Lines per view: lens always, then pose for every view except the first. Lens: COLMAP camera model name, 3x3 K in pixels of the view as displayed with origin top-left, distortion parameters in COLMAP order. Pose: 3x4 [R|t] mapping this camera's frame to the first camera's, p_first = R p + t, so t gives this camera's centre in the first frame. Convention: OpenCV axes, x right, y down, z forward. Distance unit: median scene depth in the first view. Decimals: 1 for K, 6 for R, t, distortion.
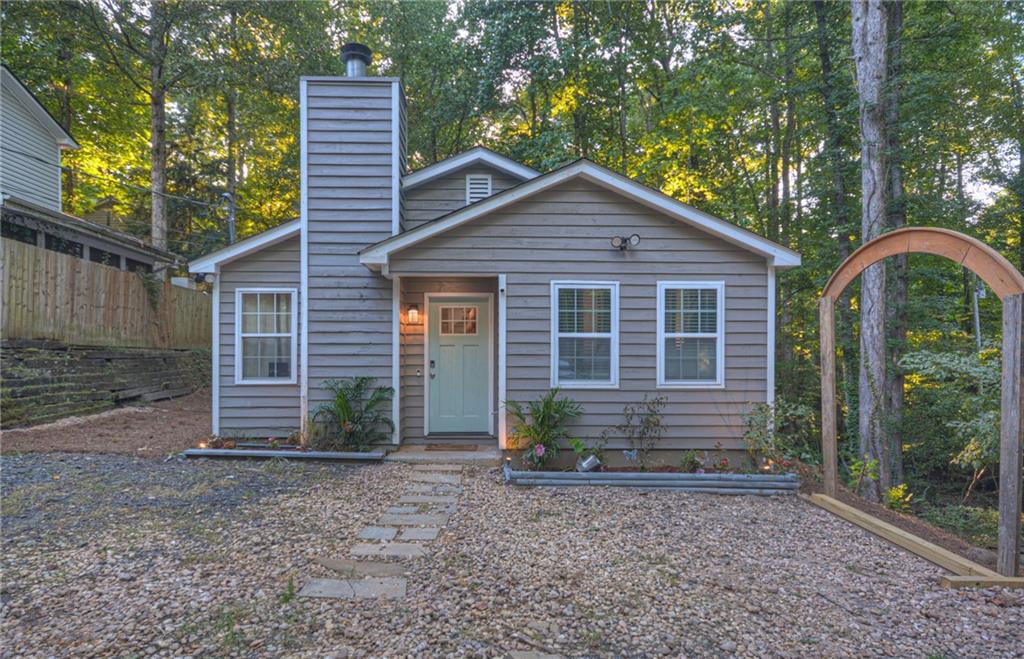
lens RADIAL K [[552.6, 0, 486.5], [0, 552.6, 356.2], [0, 0, 1]] dist [0.011773, 0.000803]
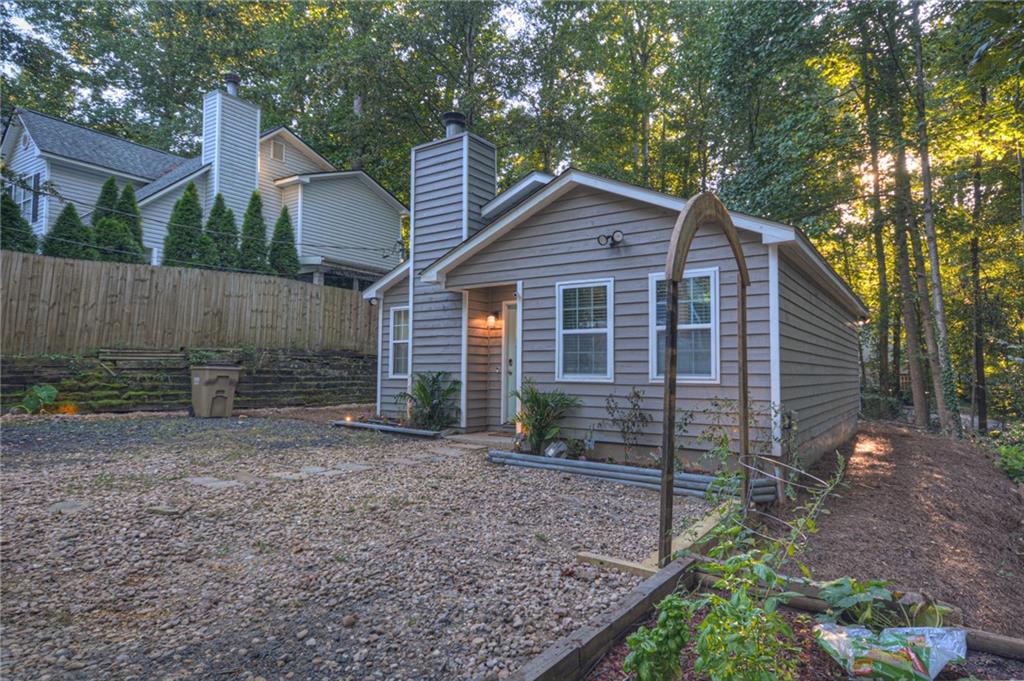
lens RADIAL K [[579.9, 0, 529.4], [0, 579.9, 339.2], [0, 0, 1]] dist [0.007834, 0.006869]
pose [[0.817602, -0.031142, -0.574941, 0.723842], [-0.003079, 0.998286, -0.058451, 0.041627], [0.575776, 0.049560, 0.816104, 0.040629]]
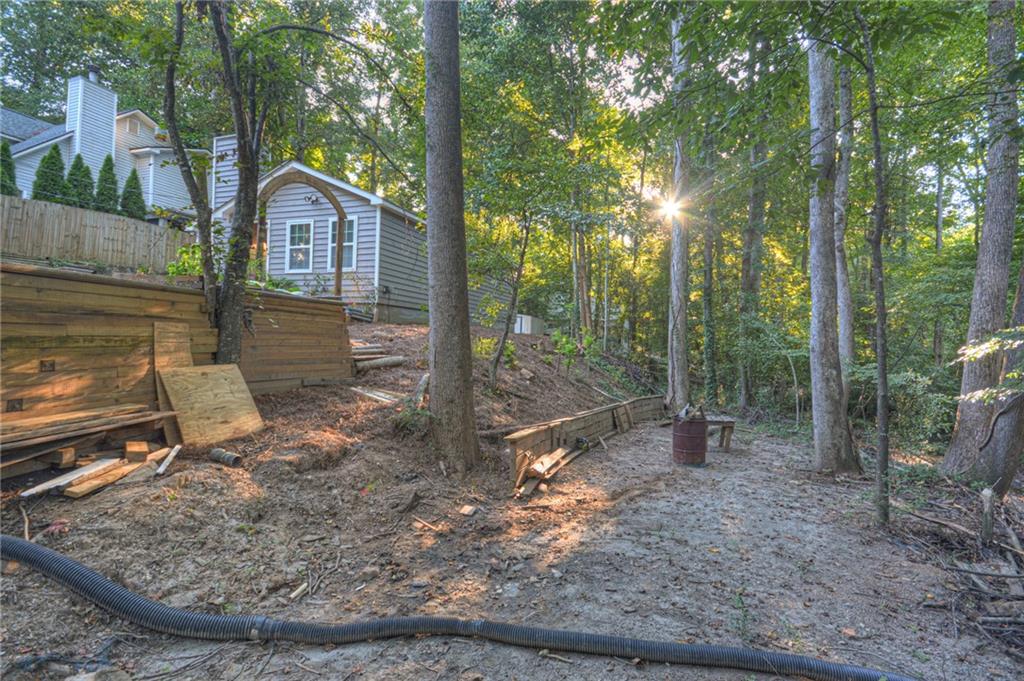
lens RADIAL K [[458.5, 0, 514.9], [0, 458.5, 334.7], [0, 0, 1]] dist [0.005261, -0.010061]
pose [[0.935995, 0.018842, -0.351508, 1.499688], [-0.022775, 0.999716, -0.007057, 0.274308], [0.351275, 0.014611, 0.936158, -0.283024]]
